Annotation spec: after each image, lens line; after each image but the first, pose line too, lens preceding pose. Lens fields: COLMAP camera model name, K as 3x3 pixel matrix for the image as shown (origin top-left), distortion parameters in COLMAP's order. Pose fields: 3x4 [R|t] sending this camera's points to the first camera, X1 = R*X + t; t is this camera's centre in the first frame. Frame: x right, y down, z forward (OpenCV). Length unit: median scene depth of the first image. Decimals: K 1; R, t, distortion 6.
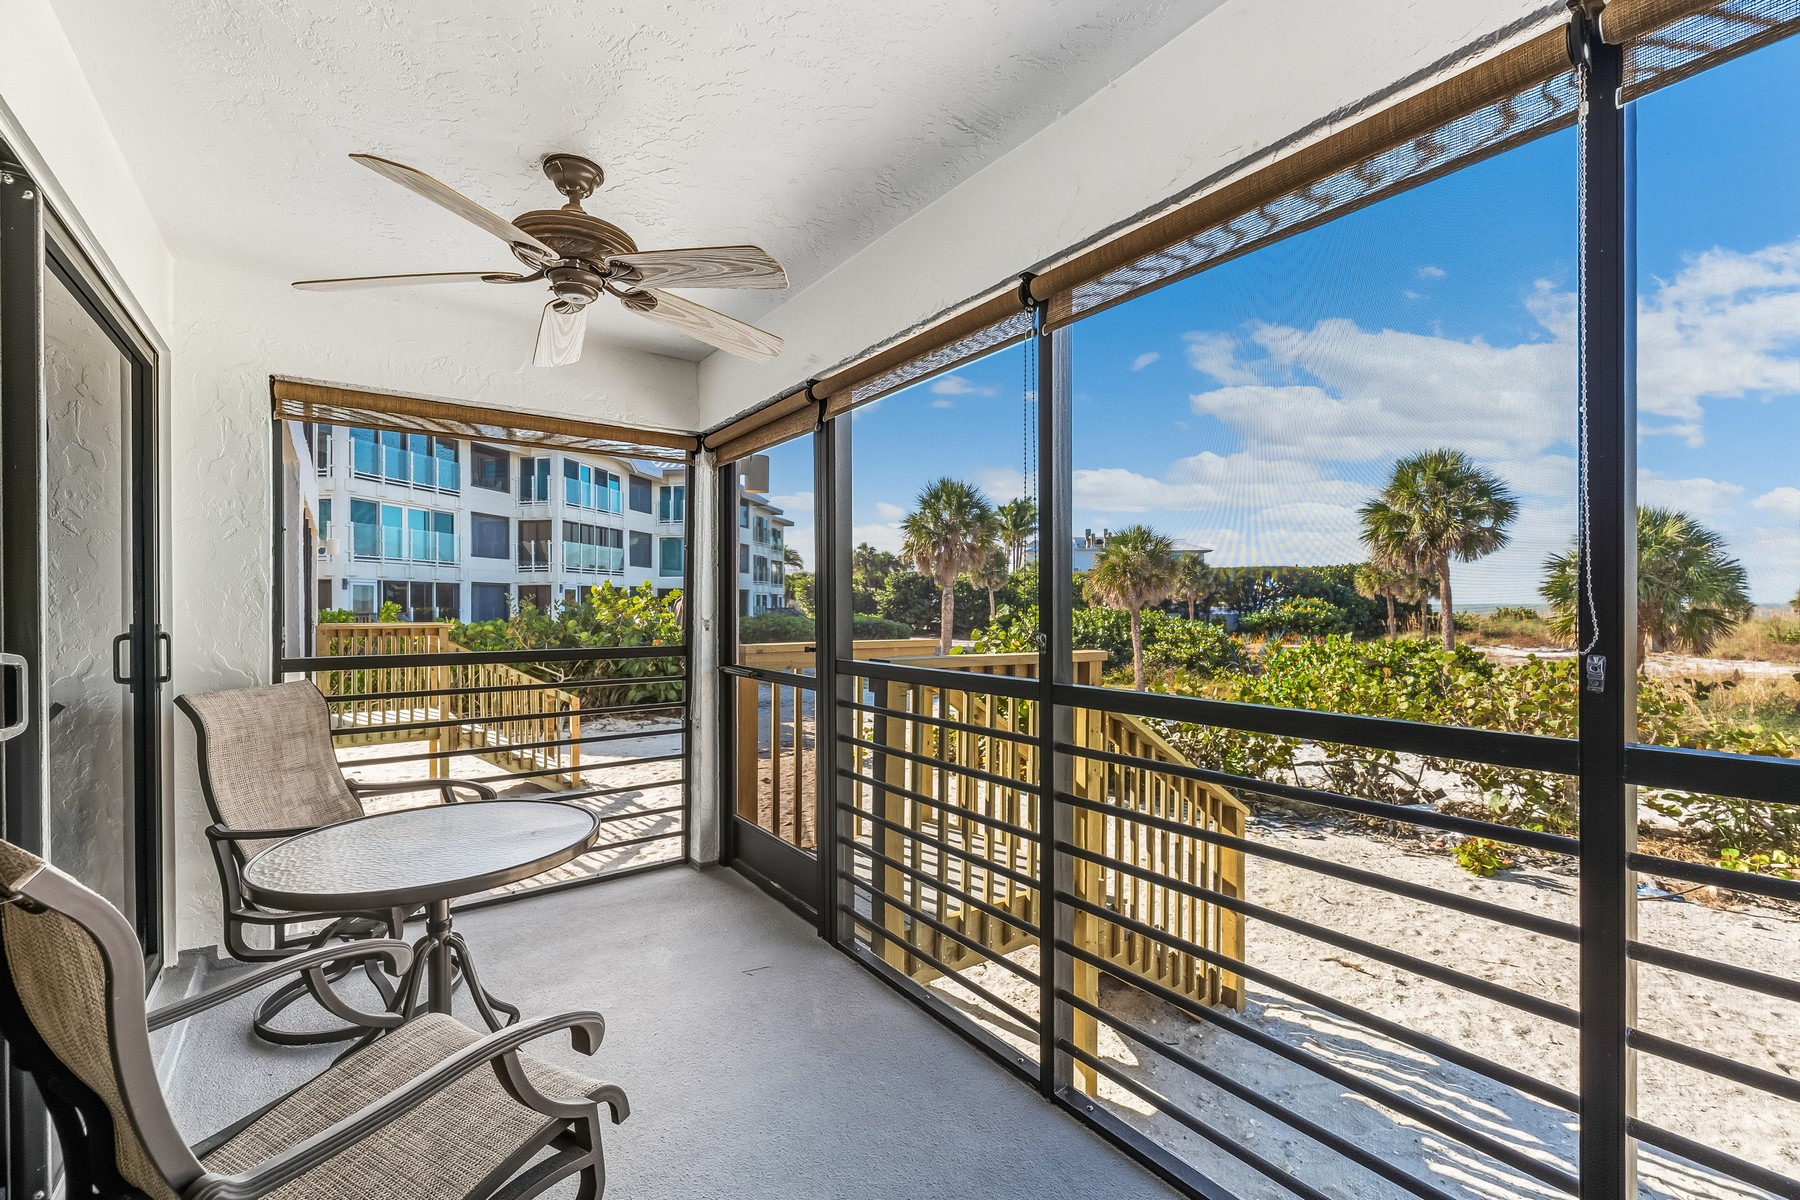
lens RADIAL K [[758.3, 0, 896.5], [0, 758.3, 609.3], [0, 0, 1]] dist [0.001350, -0.000405]
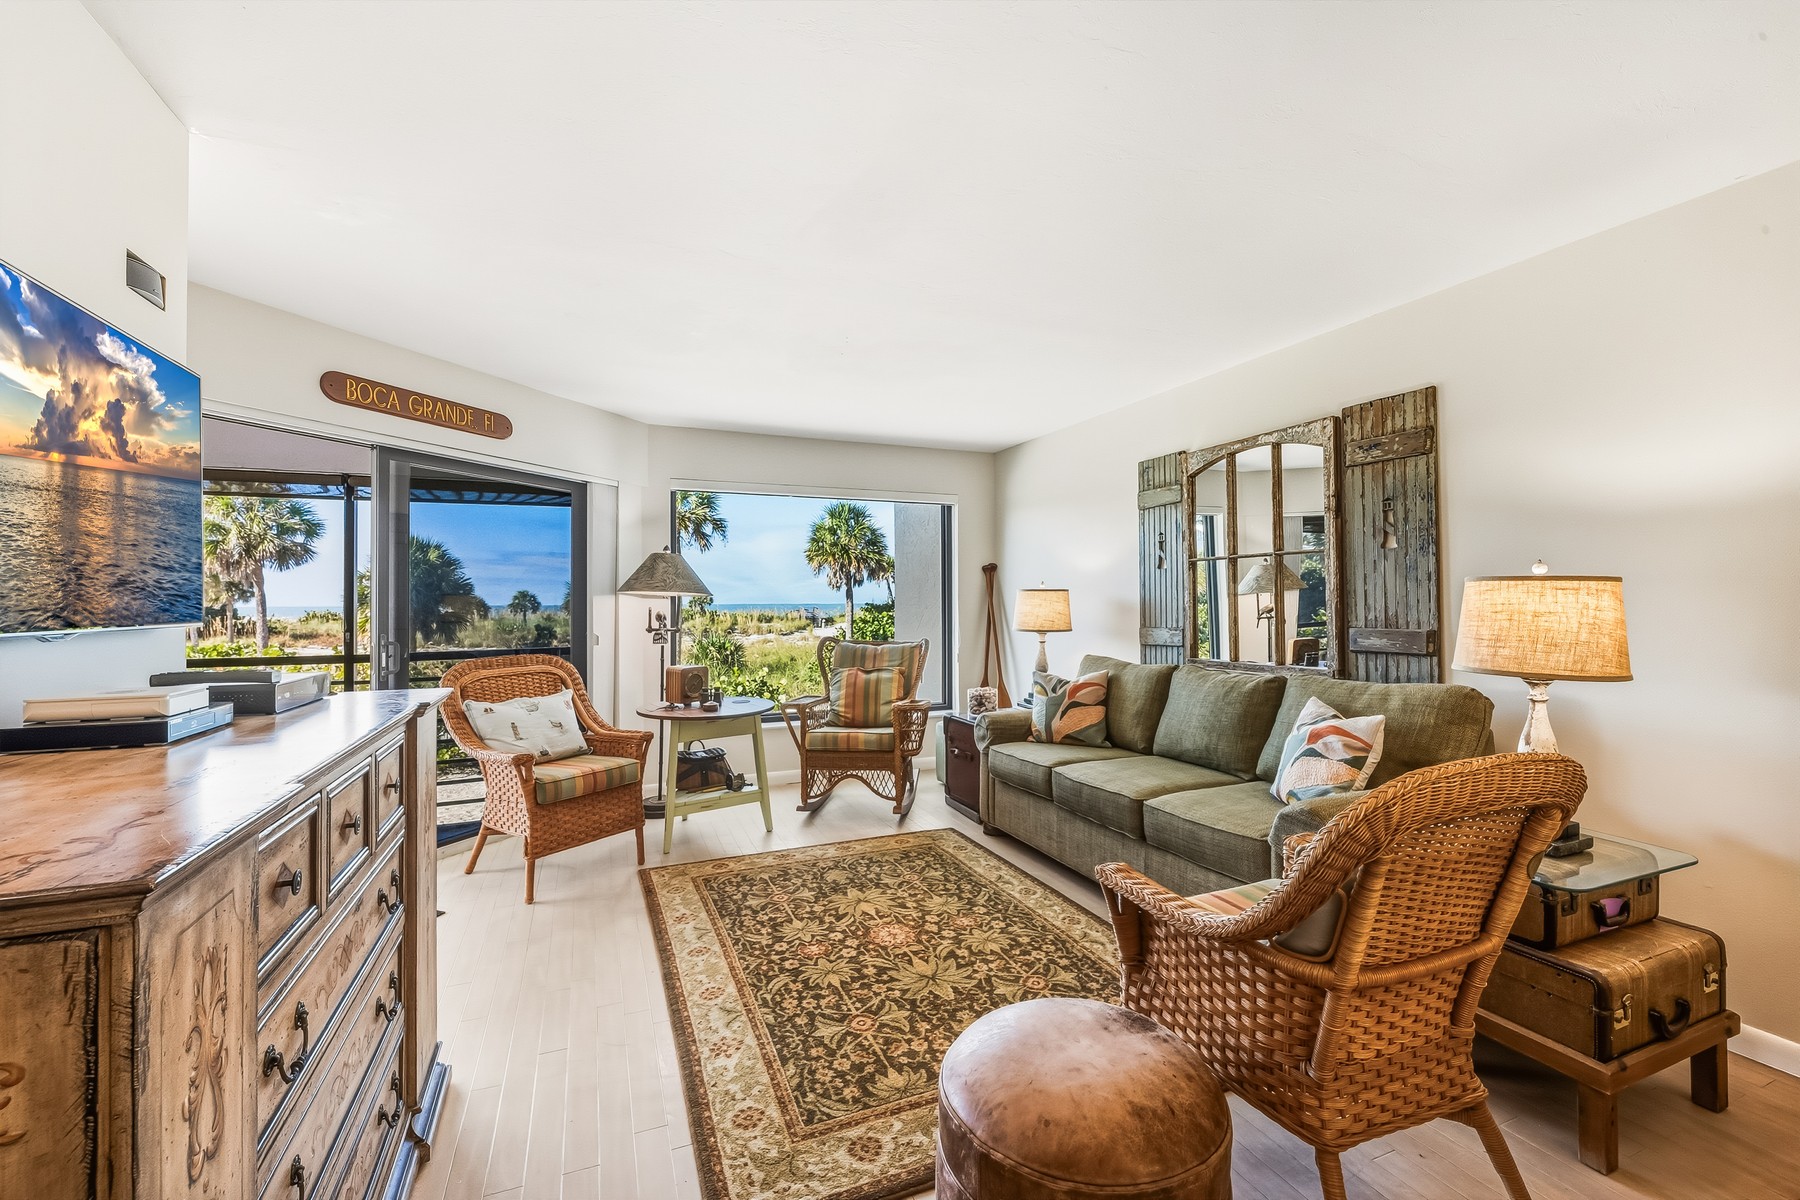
lens RADIAL K [[758.3, 0, 899.6], [0, 758.3, 594.5], [0, 0, 1]] dist [0.001350, -0.000405]
pose [[0.233709, 0.011914, 0.972233, -0.117321], [0.010070, 0.999842, -0.014673, -0.003524], [-0.972254, 0.013220, 0.233553, -0.140966]]
